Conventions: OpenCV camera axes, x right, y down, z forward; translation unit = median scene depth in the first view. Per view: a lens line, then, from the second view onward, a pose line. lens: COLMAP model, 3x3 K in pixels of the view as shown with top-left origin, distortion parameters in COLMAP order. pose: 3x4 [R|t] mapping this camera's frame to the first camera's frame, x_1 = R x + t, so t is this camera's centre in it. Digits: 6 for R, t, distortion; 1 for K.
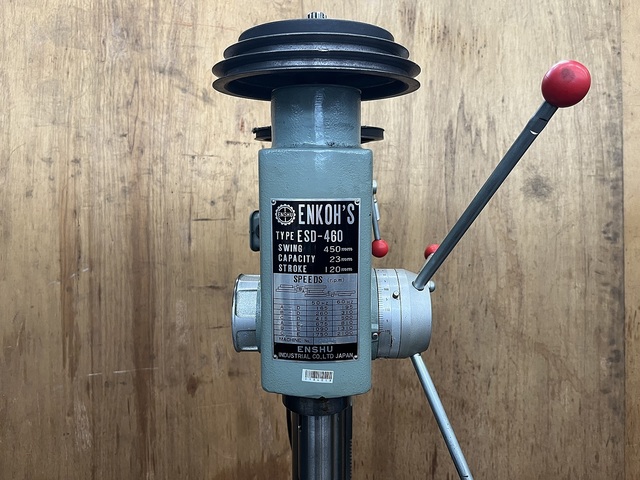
lens RADIAL K [[486.8, 0, 320.0], [0, 486.8, 240.0], [0, 0, 1]] dist [0.044263, -0.094504]
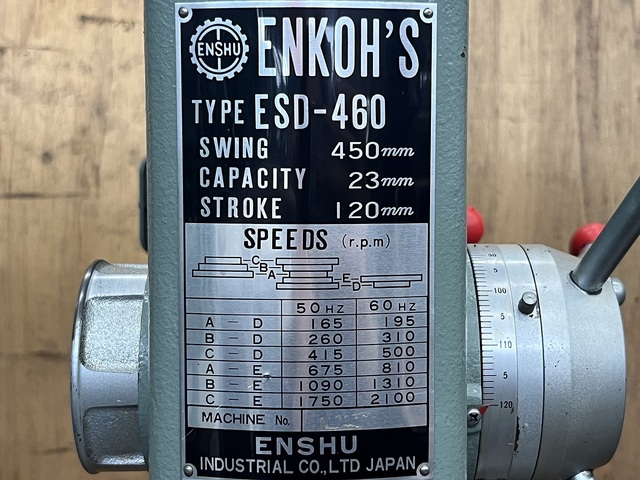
lens RADIAL K [[1000.1, 0, 320.0], [0, 1000.1, 240.0], [0, 0, 1]] dist [0.014973, 0.030518]
pose [[0.999417, -0.004483, 0.033835, -0.009707], [0.006316, 0.998507, -0.054253, 0.048031], [-0.033541, 0.054436, 0.997954, 0.118150]]
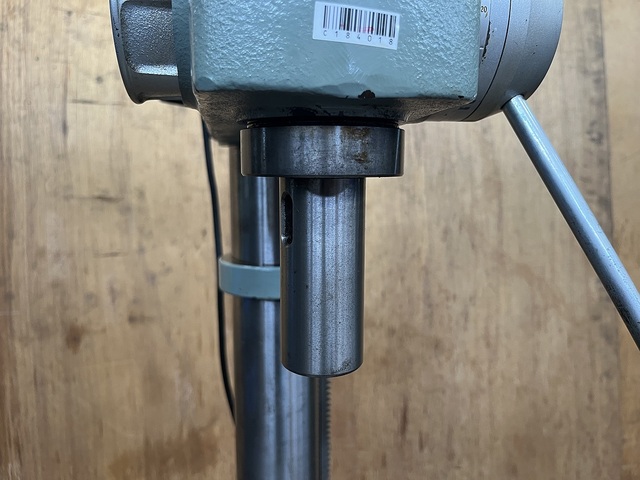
lens RADIAL K [[486.8, 0, 320.0], [0, 486.8, 240.0], [0, 0, 1]] dist [0.044263, -0.094504]
pose [[0.983820, -0.022720, 0.177713, -0.037645], [0.022960, 0.999736, 0.000701, 0.167700], [-0.177682, 0.003391, 0.984082, 0.254002]]
